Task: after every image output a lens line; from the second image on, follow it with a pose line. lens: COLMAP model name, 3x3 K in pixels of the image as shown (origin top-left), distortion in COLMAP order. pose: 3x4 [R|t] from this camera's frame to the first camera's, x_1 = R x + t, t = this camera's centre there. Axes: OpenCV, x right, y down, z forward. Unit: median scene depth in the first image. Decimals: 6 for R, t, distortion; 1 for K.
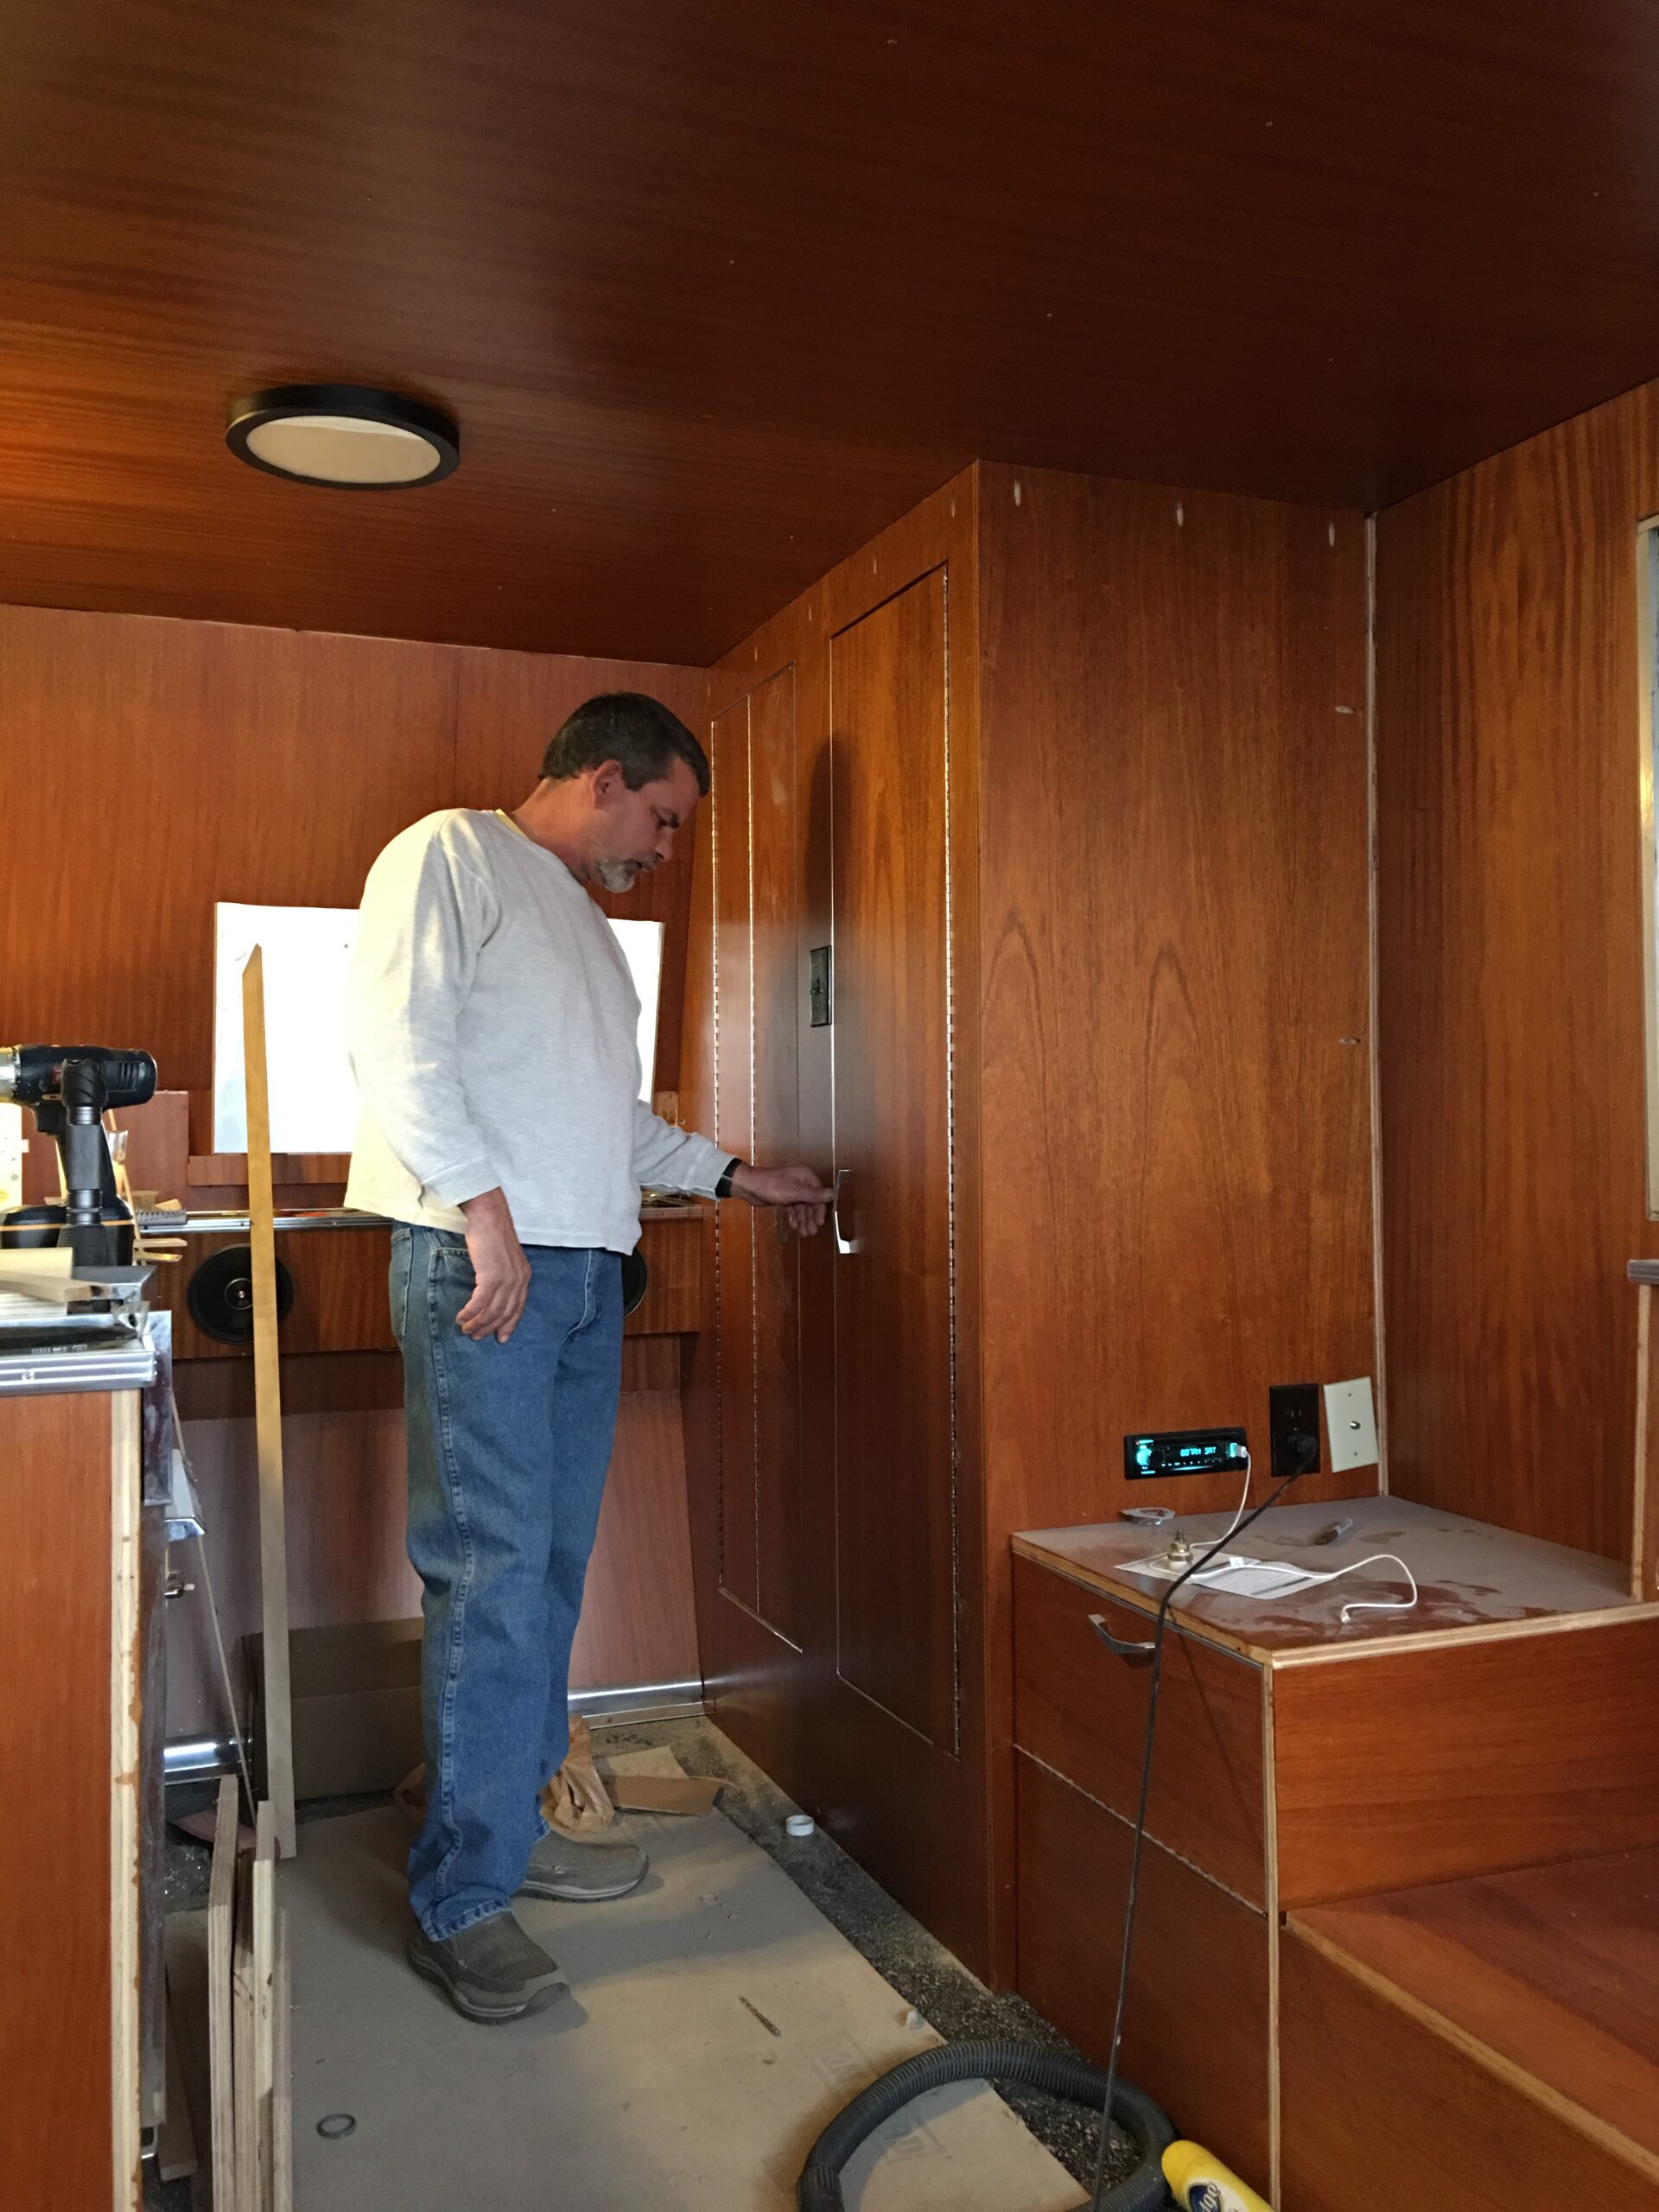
lens RADIAL K [[1858.0, 0, 834.4], [0, 1858.0, 1087.5], [0, 0, 1]] dist [0.093342, -0.138534]
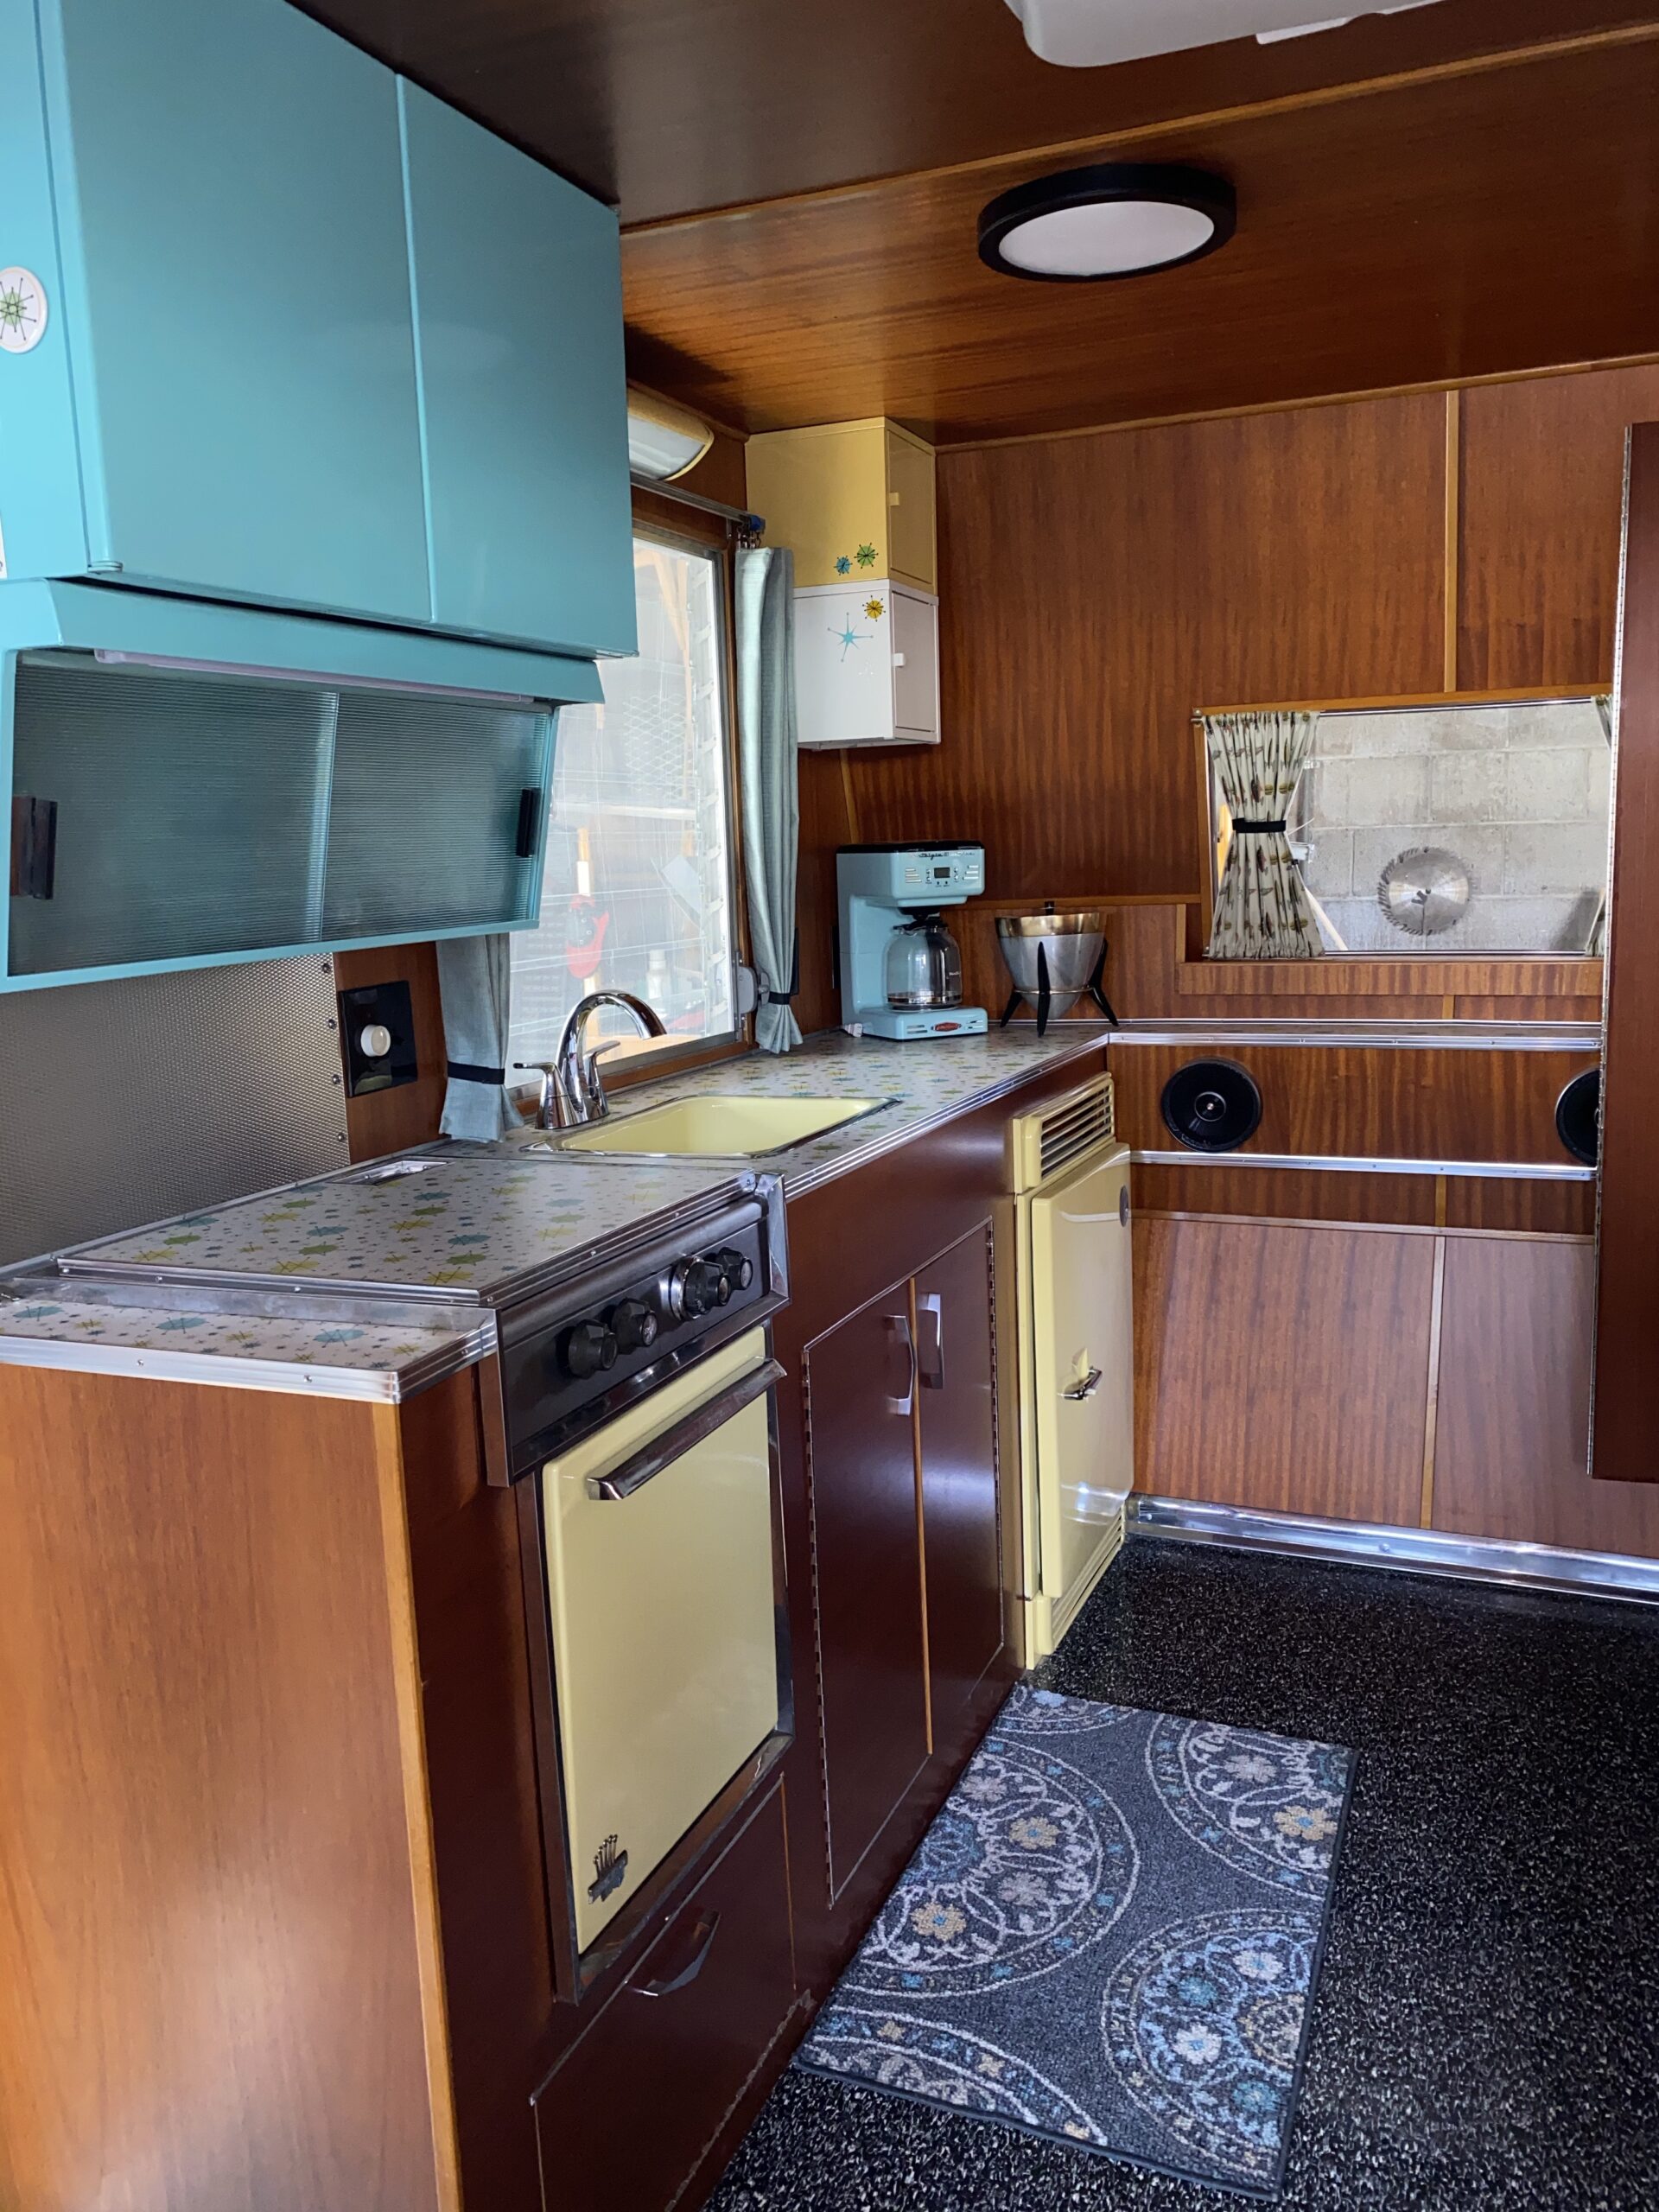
lens RADIAL K [[1685.4, 0, 808.6], [0, 1685.4, 1114.5], [0, 0, 1]] dist [0.036102, -0.032398]
pose [[0.716119, 0.093940, -0.691627, 0.213273], [0.045145, 0.982593, 0.180203, -0.079682], [0.696516, -0.160270, 0.699413, 0.262456]]
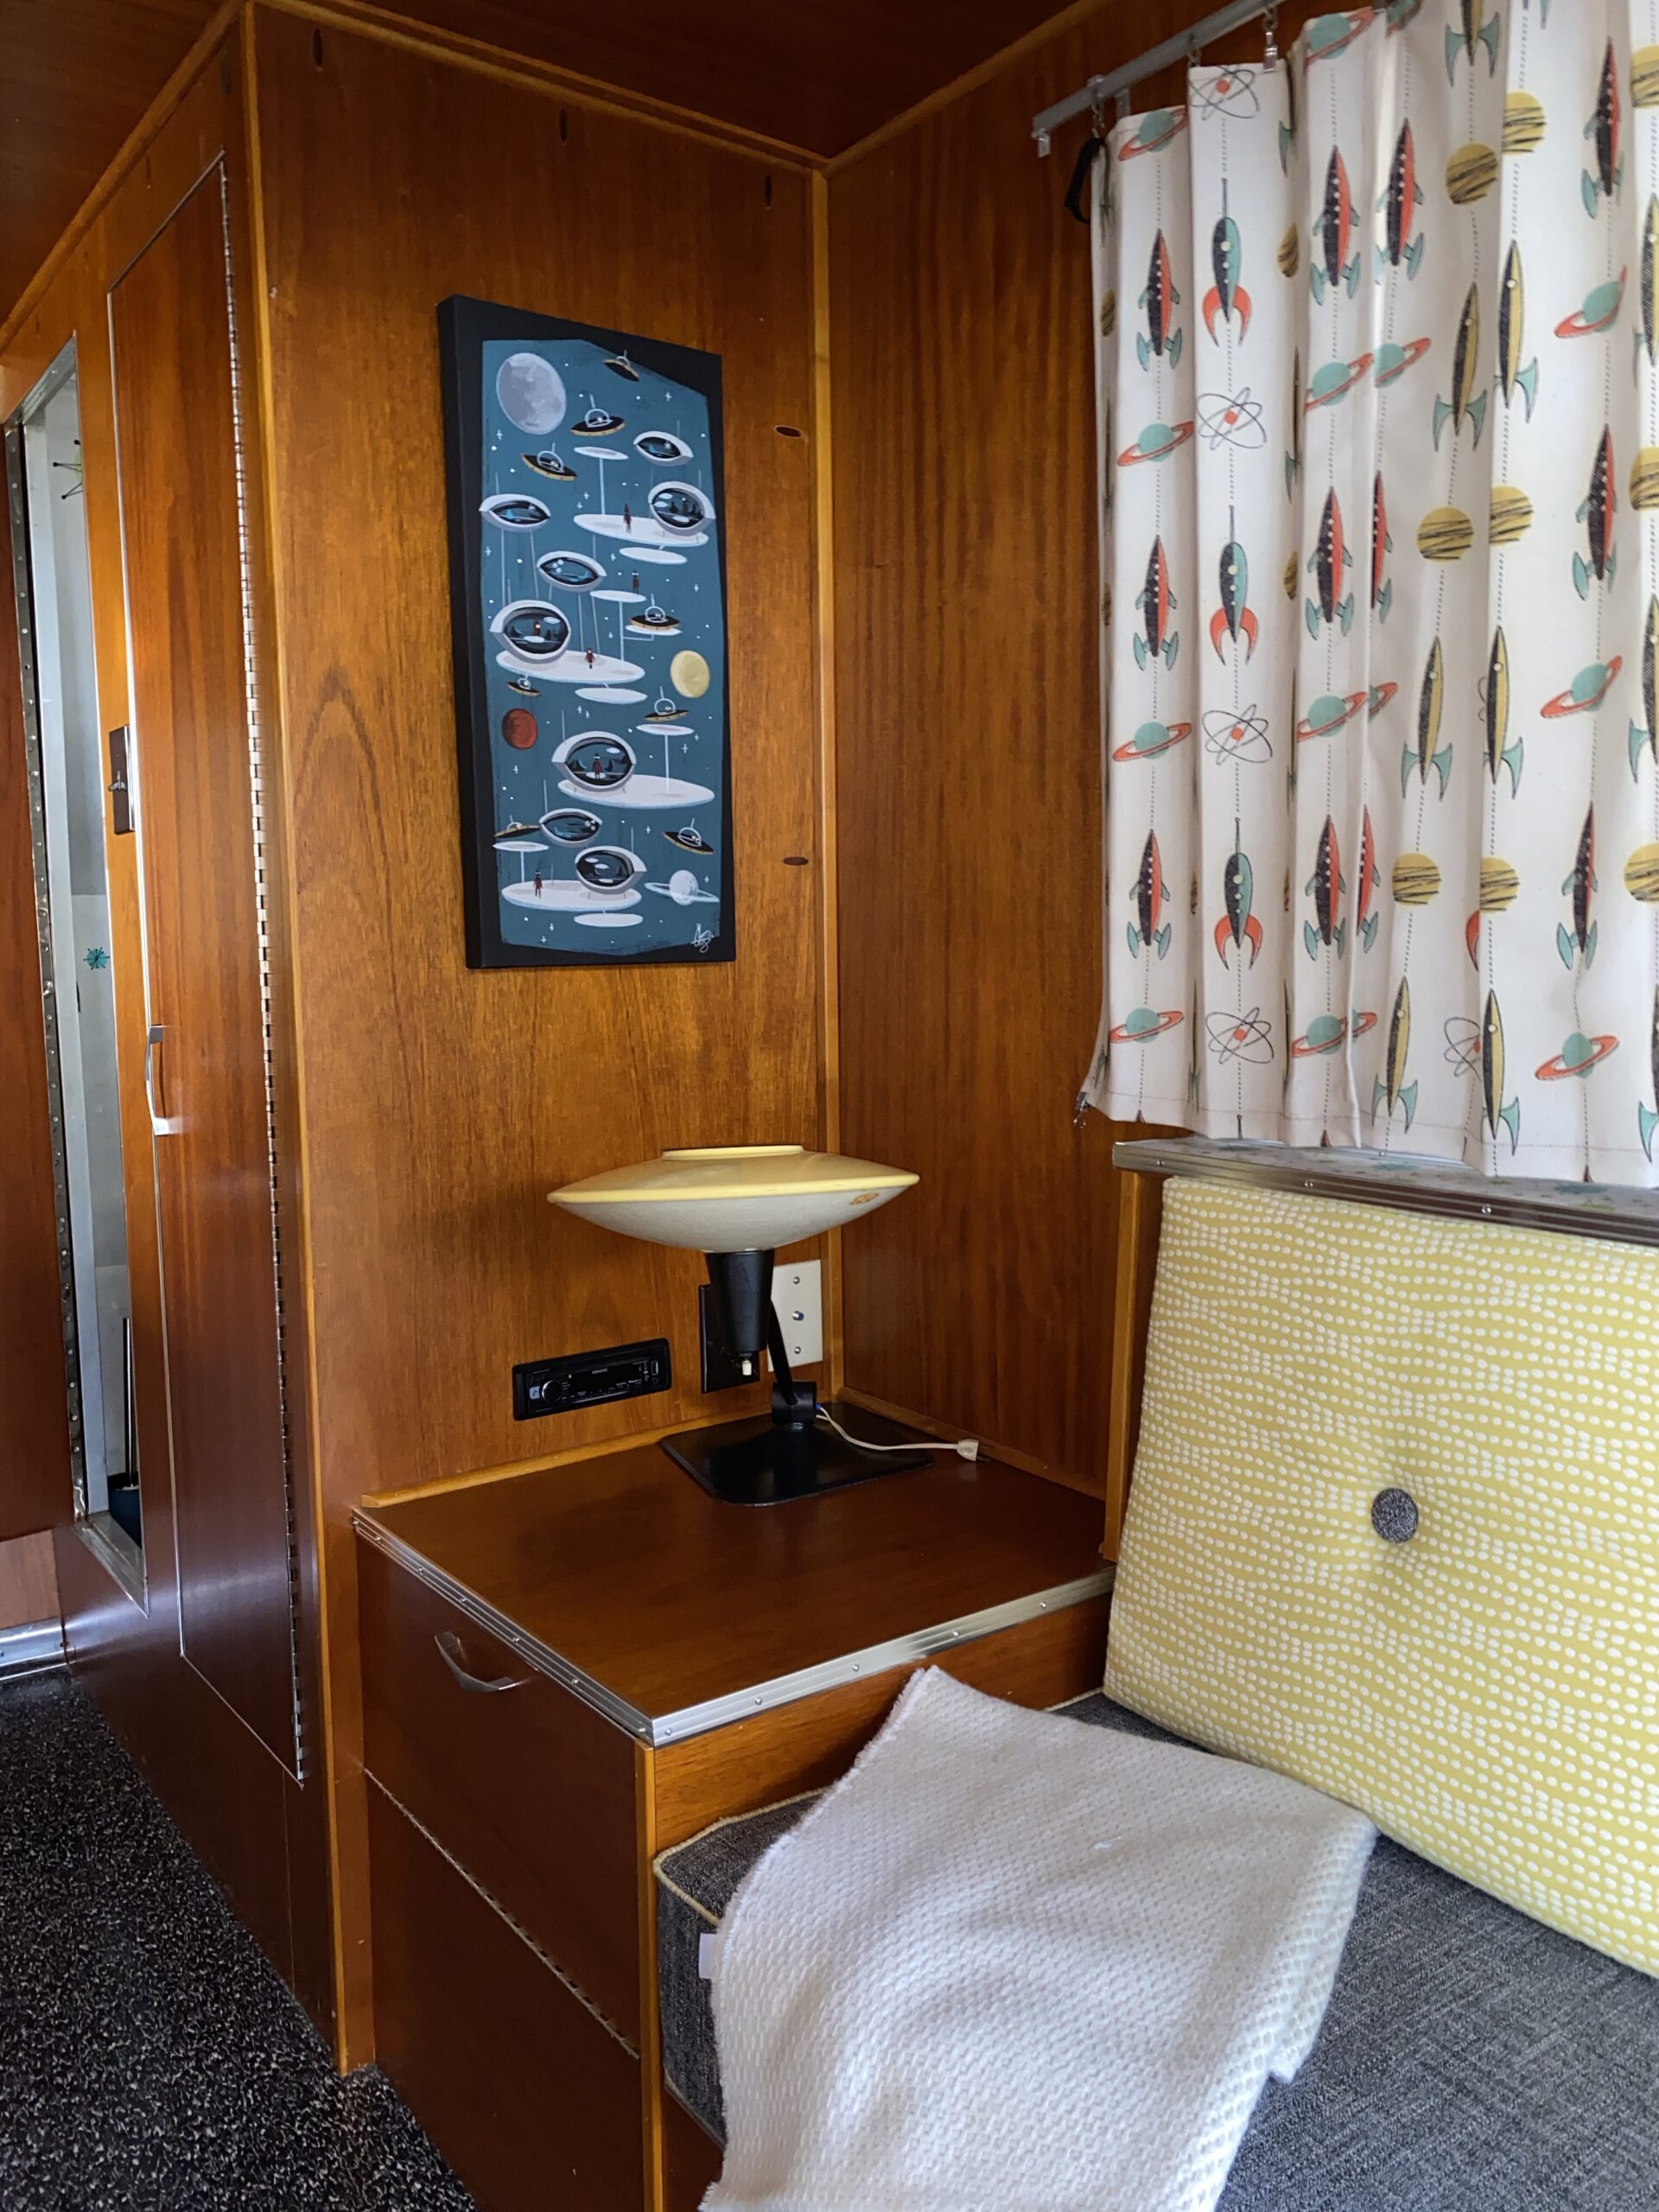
lens RADIAL K [[1685.4, 0, 846.1], [0, 1685.4, 1115.2], [0, 0, 1]] dist [0.036102, -0.032398]
pose [[0.965292, -0.030382, 0.259399, 0.109543], [-0.002353, 0.992159, 0.124961, -0.007100], [-0.261162, -0.121234, 0.957652, 0.296948]]
